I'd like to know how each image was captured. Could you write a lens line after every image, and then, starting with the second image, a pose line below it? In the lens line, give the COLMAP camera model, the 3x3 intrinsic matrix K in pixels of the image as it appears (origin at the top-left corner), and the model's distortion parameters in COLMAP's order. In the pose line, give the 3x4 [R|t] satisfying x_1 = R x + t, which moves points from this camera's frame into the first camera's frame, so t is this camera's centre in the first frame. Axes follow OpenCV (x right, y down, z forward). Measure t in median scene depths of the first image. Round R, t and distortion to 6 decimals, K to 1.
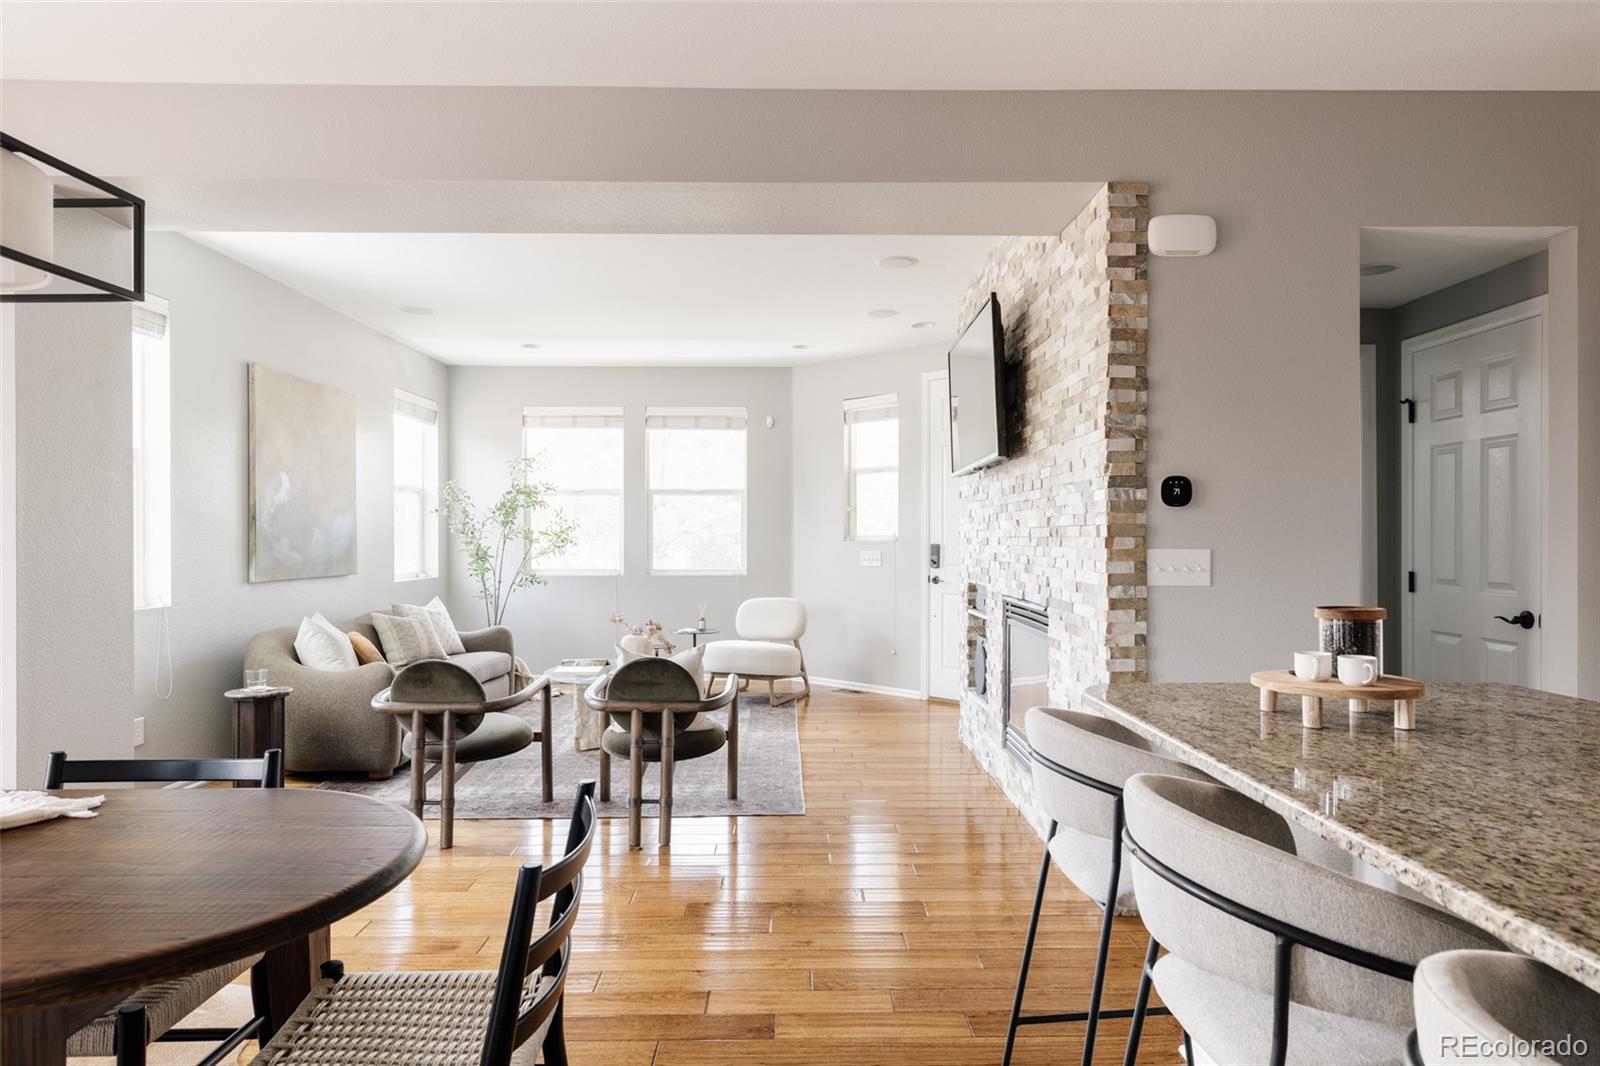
lens RADIAL K [[939.6, 0, 811.8], [0, 939.6, 535.3], [0, 0, 1]] dist [-0.004135, 0.001068]
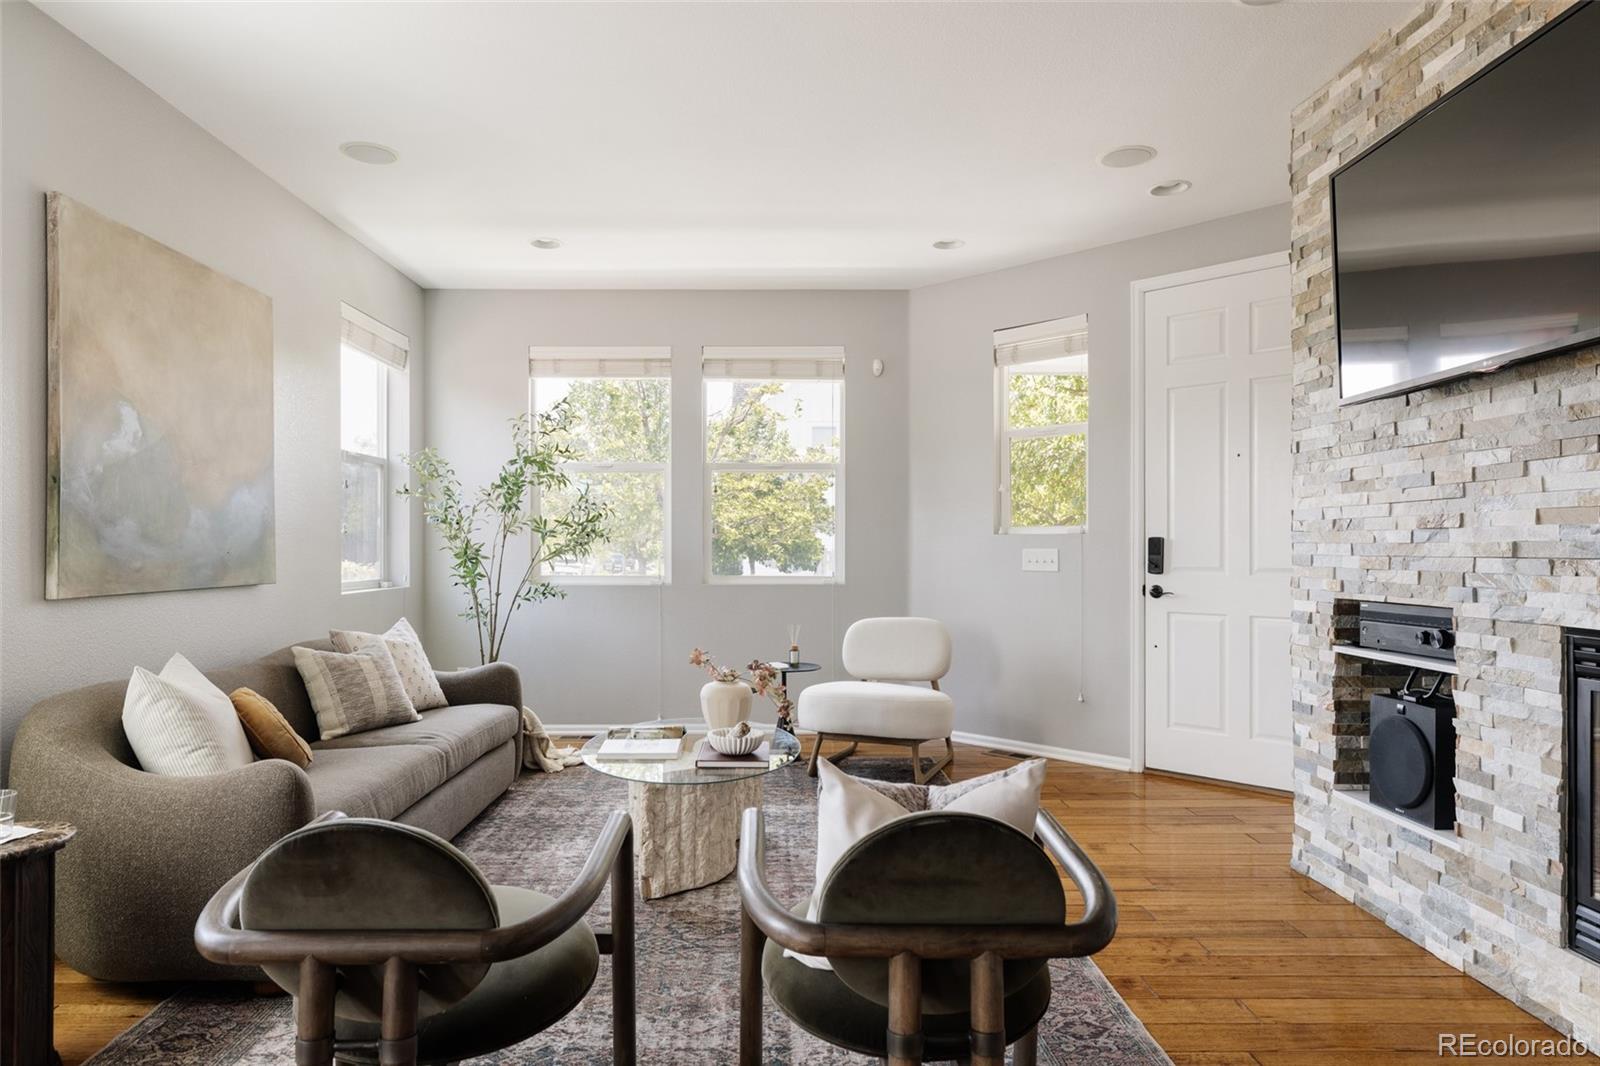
lens RADIAL K [[939.6, 0, 788.8], [0, 939.6, 540.9], [0, 0, 1]] dist [-0.004135, 0.001068]
pose [[0.999975, -0.000427, -0.007092, -0.131543], [0.000412, 0.999998, -0.002152, 0.013931], [0.007093, 0.002149, 0.999973, 0.361035]]
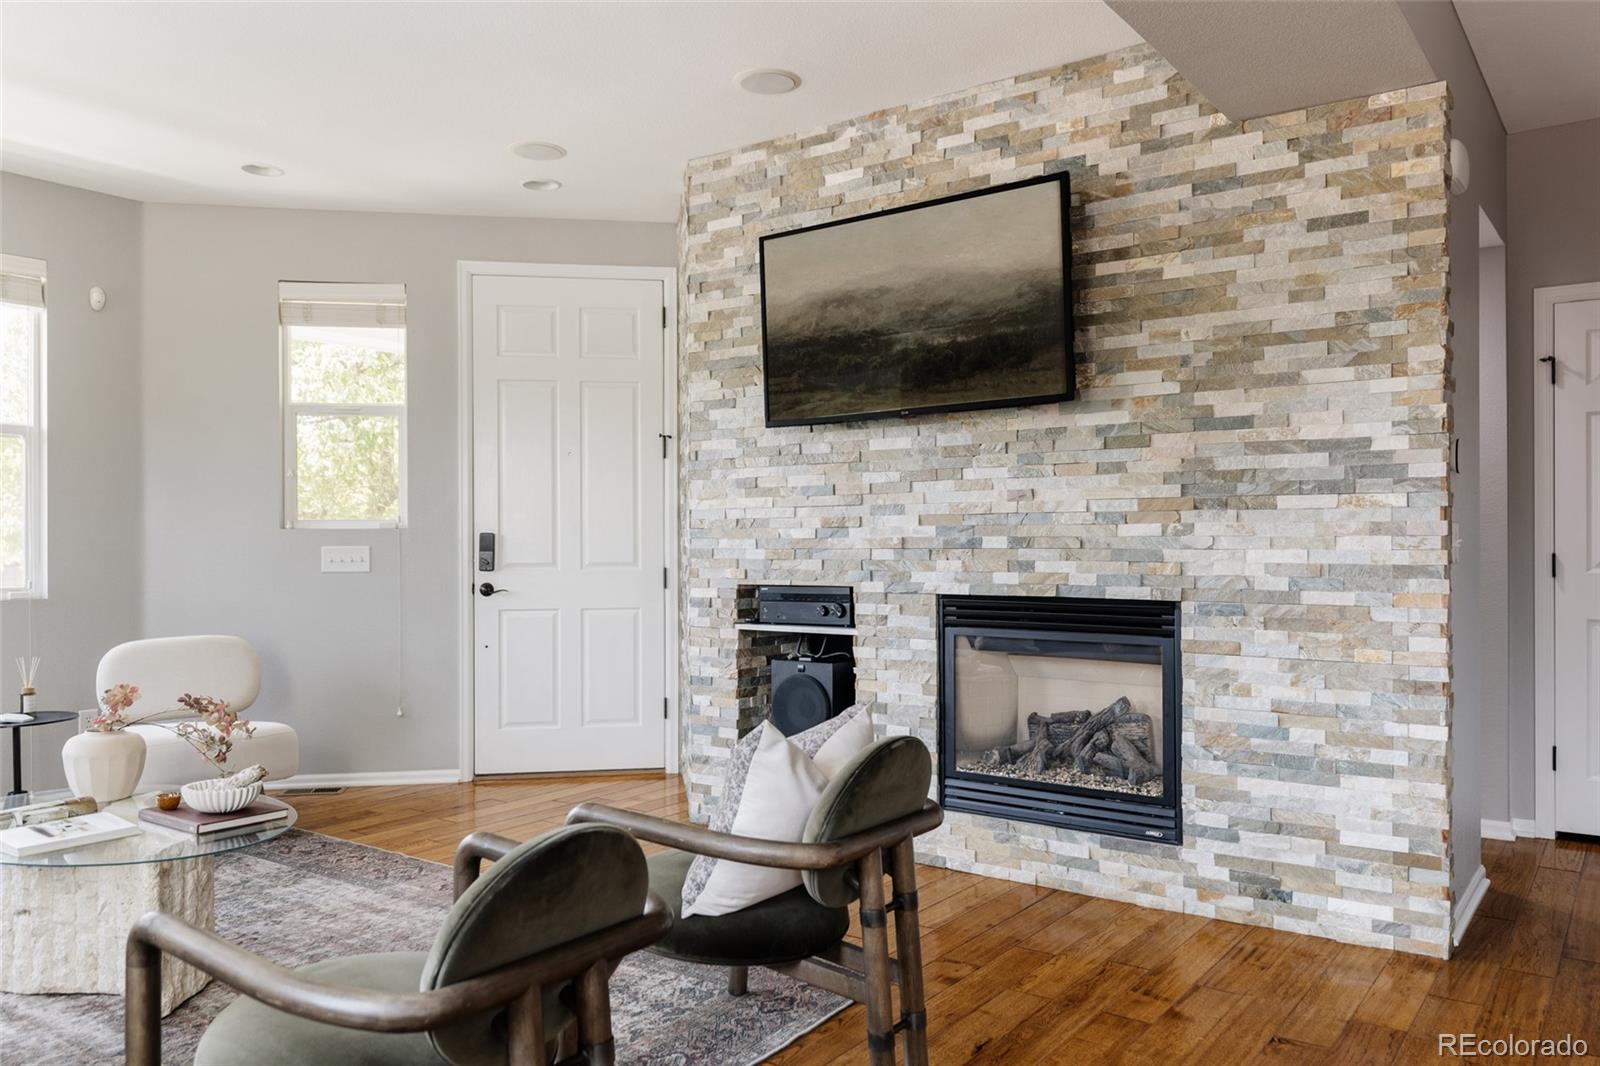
lens RADIAL K [[1165.1, 0, 791.3], [0, 1165.1, 538.6], [0, 0, 1]] dist [0.015959, -0.015944]
pose [[0.610159, -0.001476, 0.792278, -0.396114], [0.001927, 0.999998, 0.000379, 0.013924], [-0.792277, 0.001296, 0.610161, 0.380185]]
